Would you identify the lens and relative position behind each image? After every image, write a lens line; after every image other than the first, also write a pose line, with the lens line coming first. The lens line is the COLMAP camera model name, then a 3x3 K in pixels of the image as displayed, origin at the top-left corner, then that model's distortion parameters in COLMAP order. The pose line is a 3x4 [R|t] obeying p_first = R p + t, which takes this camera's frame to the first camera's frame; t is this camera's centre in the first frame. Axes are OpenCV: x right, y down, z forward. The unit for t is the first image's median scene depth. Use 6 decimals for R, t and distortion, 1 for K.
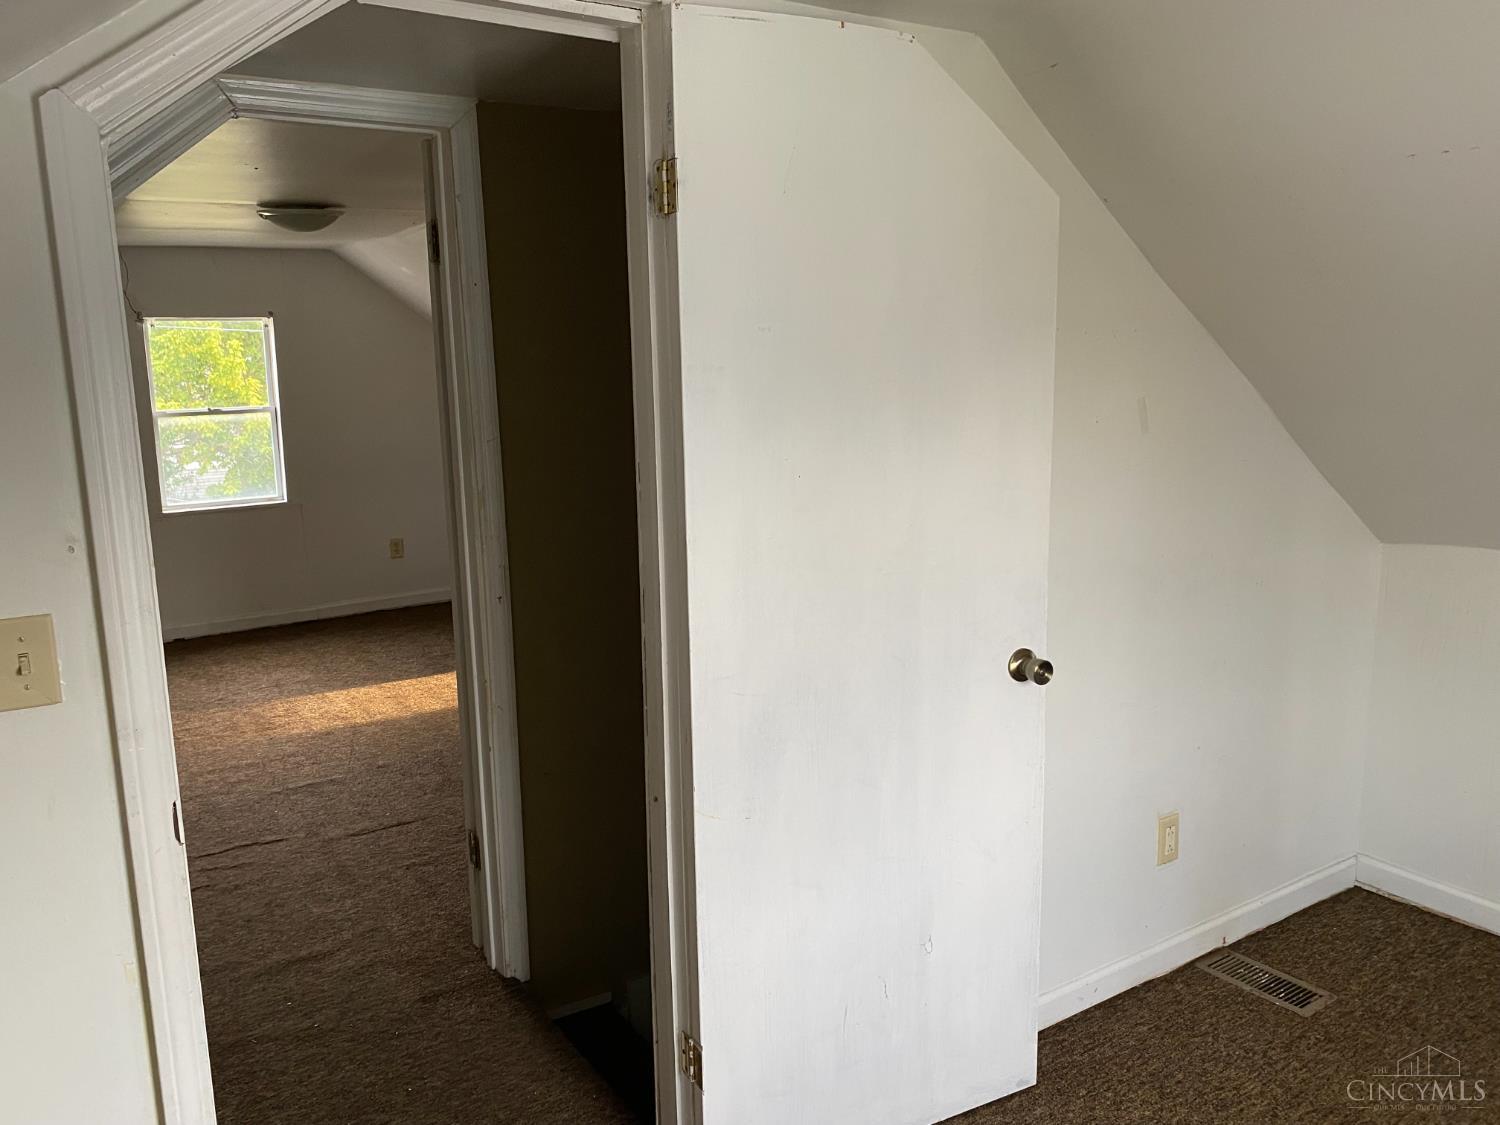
lens RADIAL K [[1174.2, 0, 750.0], [0, 1174.2, 562.5], [0, 0, 1]] dist [0.002778, 0.000025]
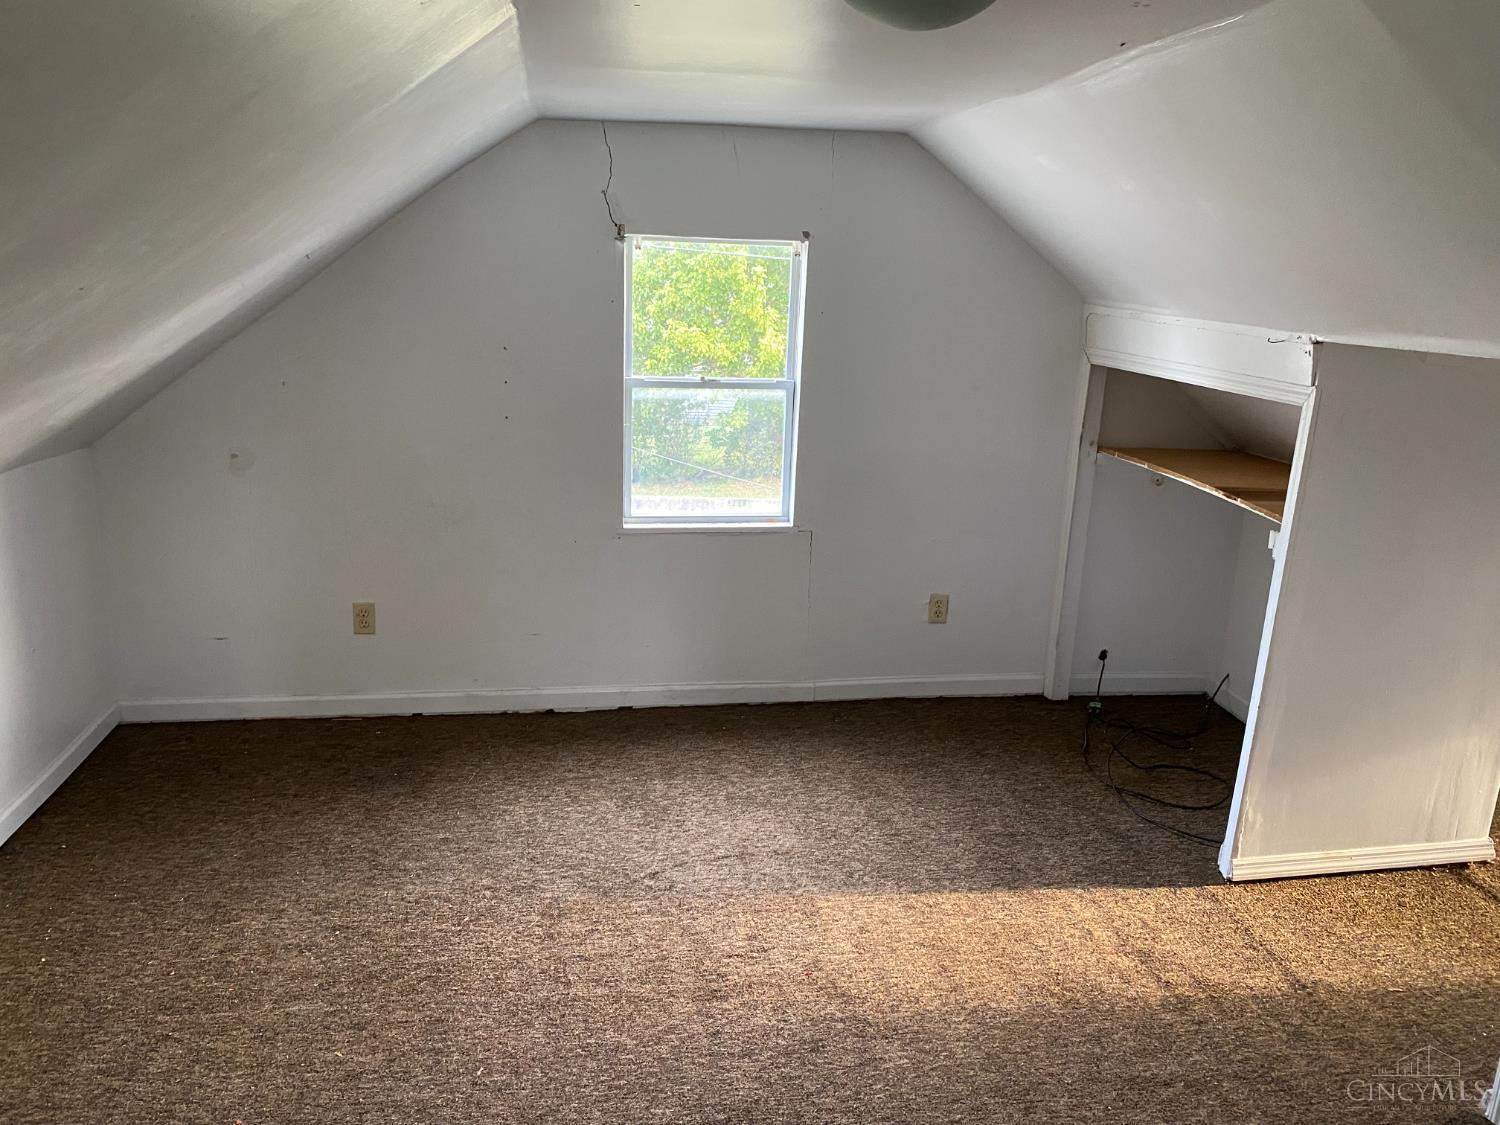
lens RADIAL K [[1059.5, 0, 750.0], [0, 1059.5, 562.5], [0, 0, 1]] dist [0.156268, -0.000269]
pose [[0.912834, 0.149806, -0.379857, -0.183468], [-0.120538, 0.987674, 0.099848, -0.088776], [0.390133, -0.045358, 0.919641, 0.433240]]
